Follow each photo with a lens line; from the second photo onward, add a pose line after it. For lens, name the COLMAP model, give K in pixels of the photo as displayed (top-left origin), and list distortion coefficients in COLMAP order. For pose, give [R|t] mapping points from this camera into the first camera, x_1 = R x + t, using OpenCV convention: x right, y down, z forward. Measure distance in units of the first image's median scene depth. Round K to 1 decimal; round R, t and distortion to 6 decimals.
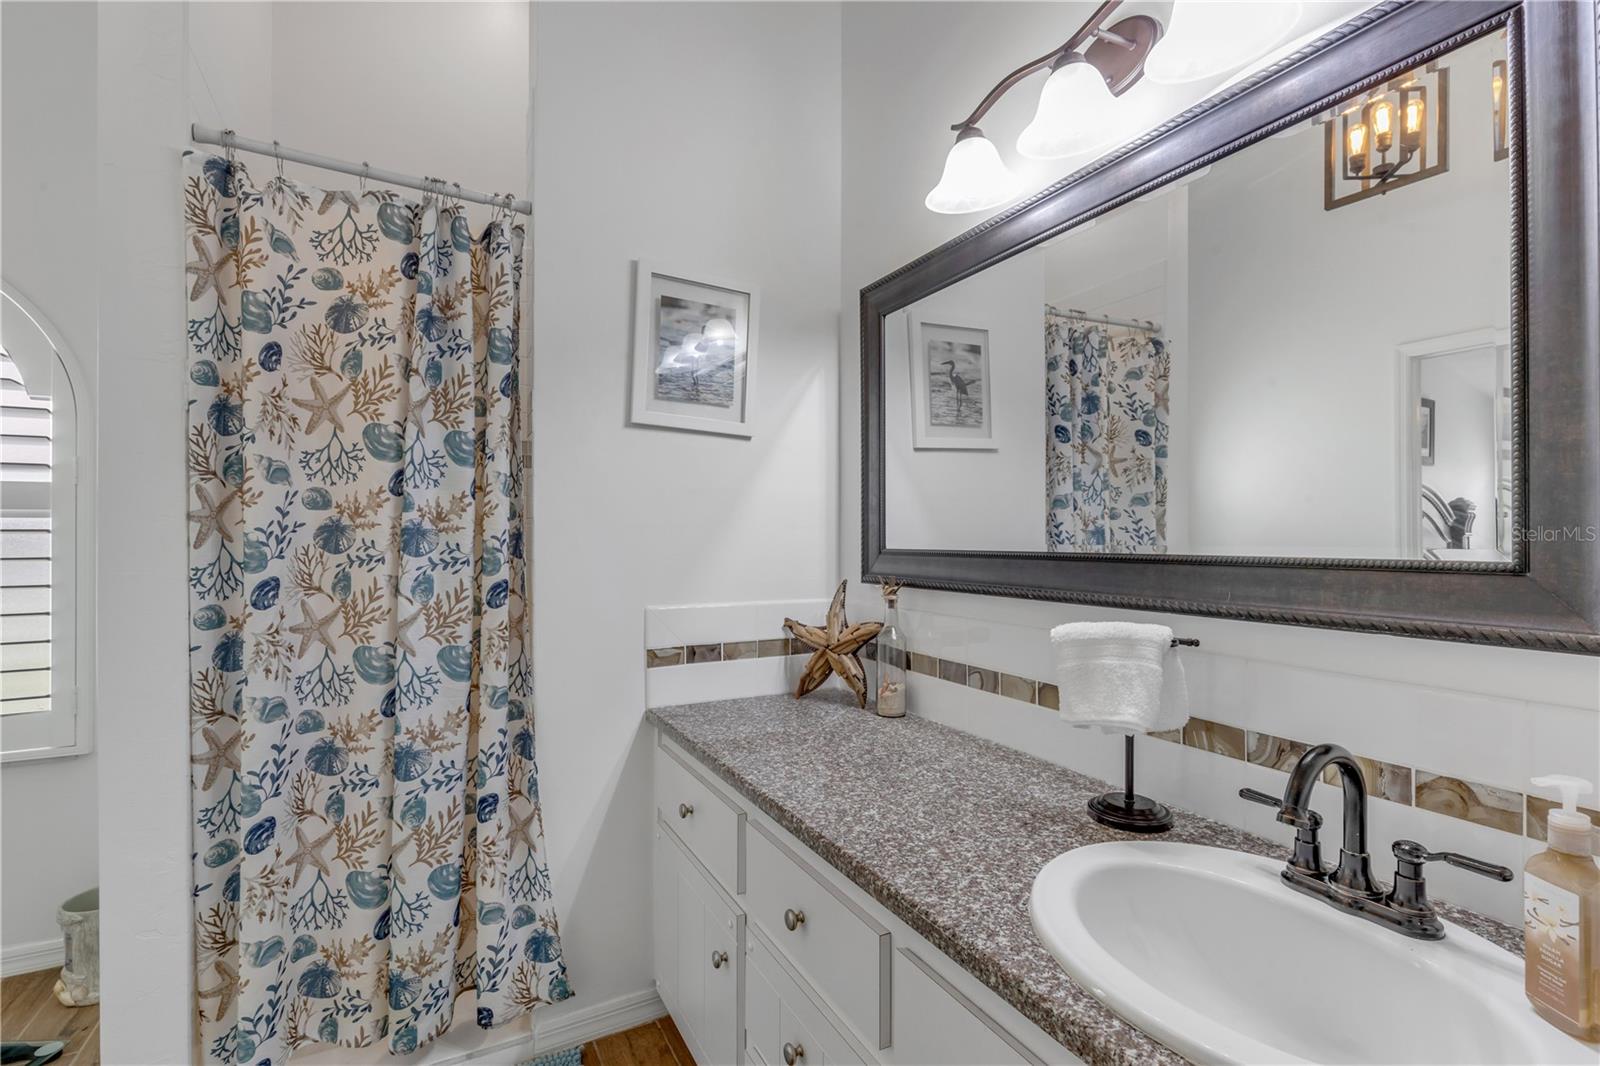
lens RADIAL K [[732.0, 0, 798.9], [0, 732.0, 532.3], [0, 0, 1]] dist [0.002479, -0.000243]
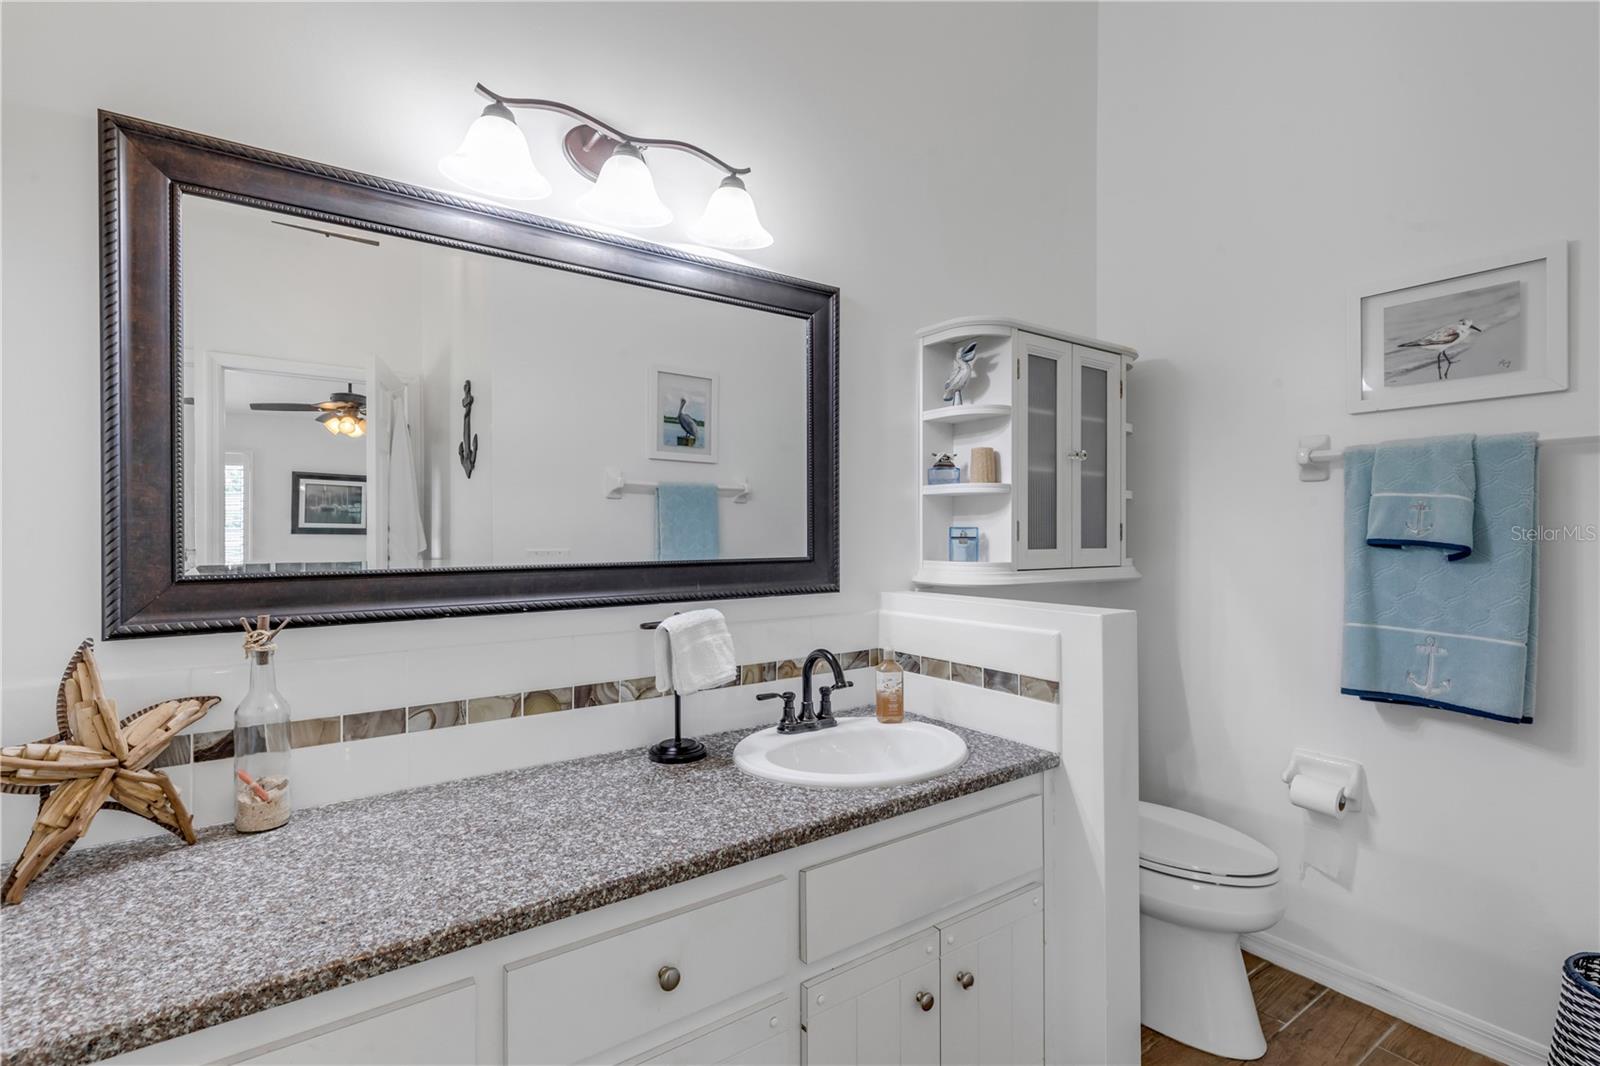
lens RADIAL K [[732.0, 0, 801.7], [0, 732.0, 530.9], [0, 0, 1]] dist [0.002479, -0.000243]
pose [[-0.134726, 0.004298, 0.990874, -0.875259], [-0.001528, 0.999989, -0.004545, -0.019345], [-0.990882, -0.002126, -0.134718, 0.905574]]
